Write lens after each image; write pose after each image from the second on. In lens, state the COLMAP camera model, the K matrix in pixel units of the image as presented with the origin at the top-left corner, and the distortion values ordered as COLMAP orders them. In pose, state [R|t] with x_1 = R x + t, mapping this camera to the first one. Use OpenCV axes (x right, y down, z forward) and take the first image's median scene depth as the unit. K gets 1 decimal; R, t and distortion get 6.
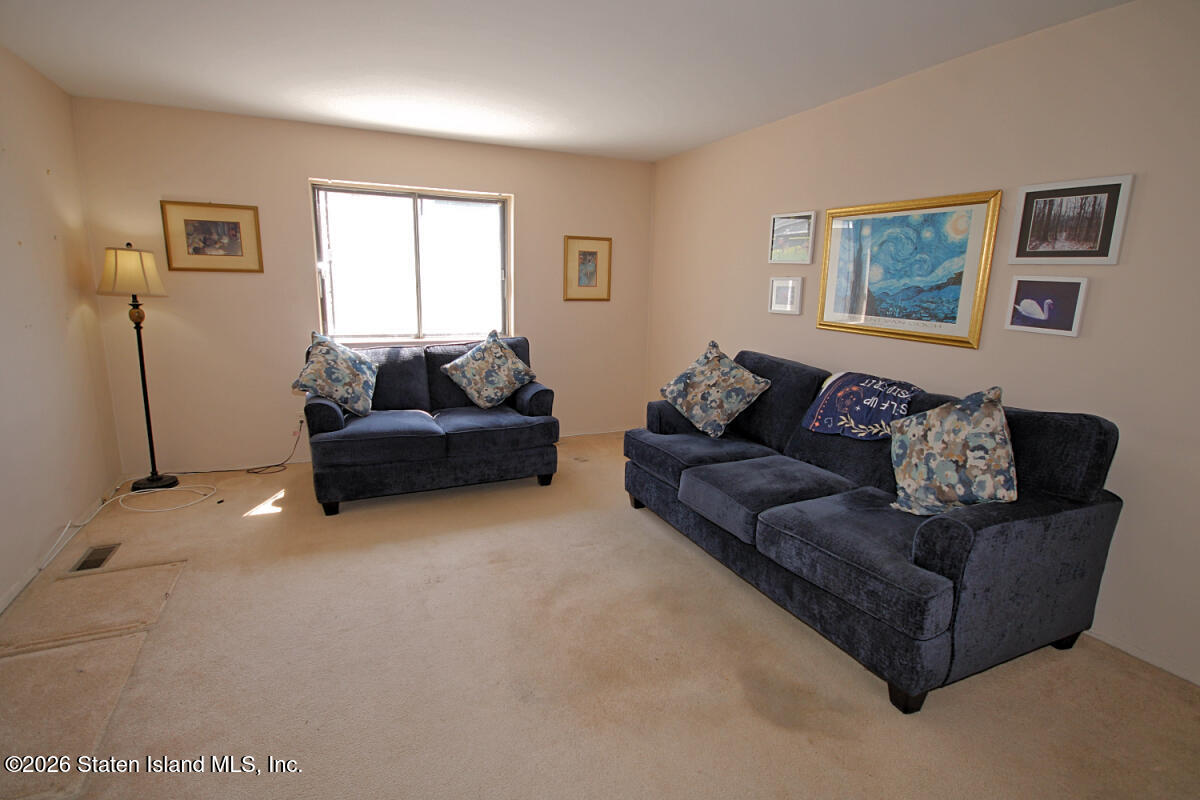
lens RADIAL K [[580.7, 0, 597.9], [0, 580.7, 394.4], [0, 0, 1]] dist [0.011807, -0.007711]
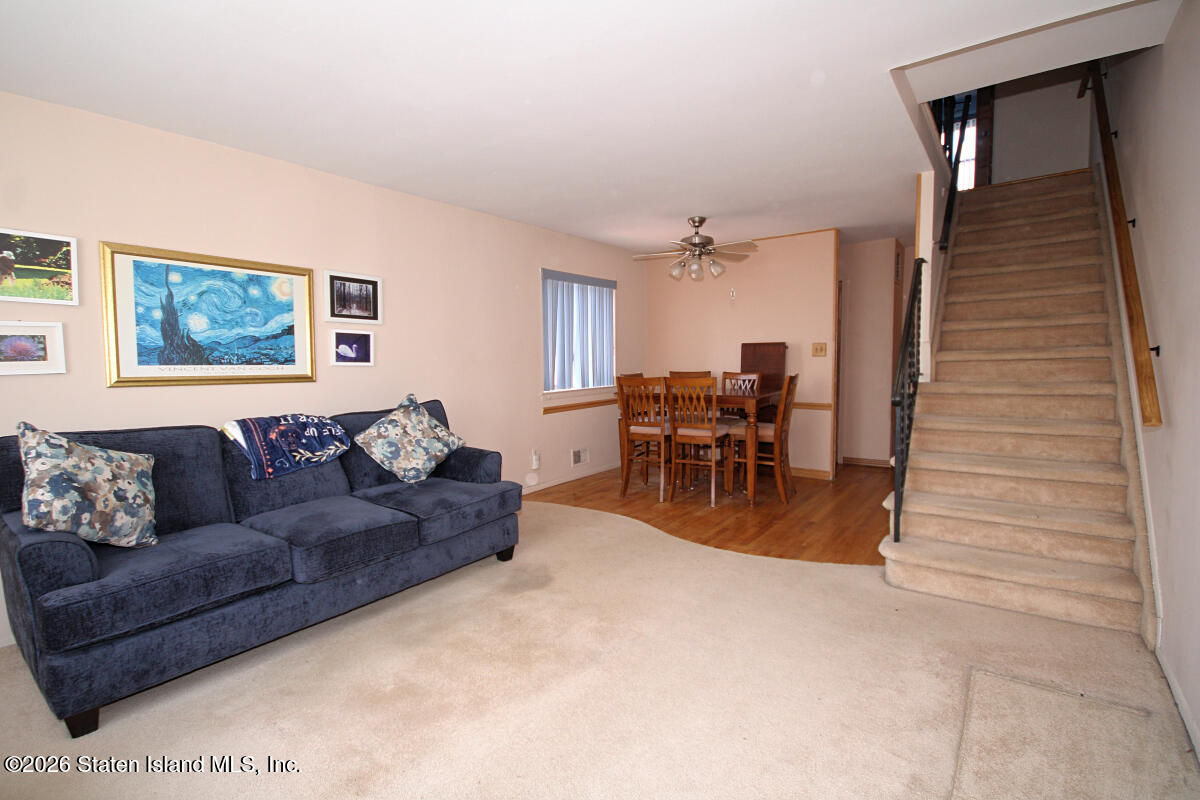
lens RADIAL K [[580.7, 0, 601.4], [0, 580.7, 401.0], [0, 0, 1]] dist [0.011807, -0.007711]
pose [[-0.488189, -0.082502, 0.868830, -0.821088], [0.167160, 0.968251, 0.185869, -0.166902], [-0.856580, 0.235973, -0.458898, 1.011498]]
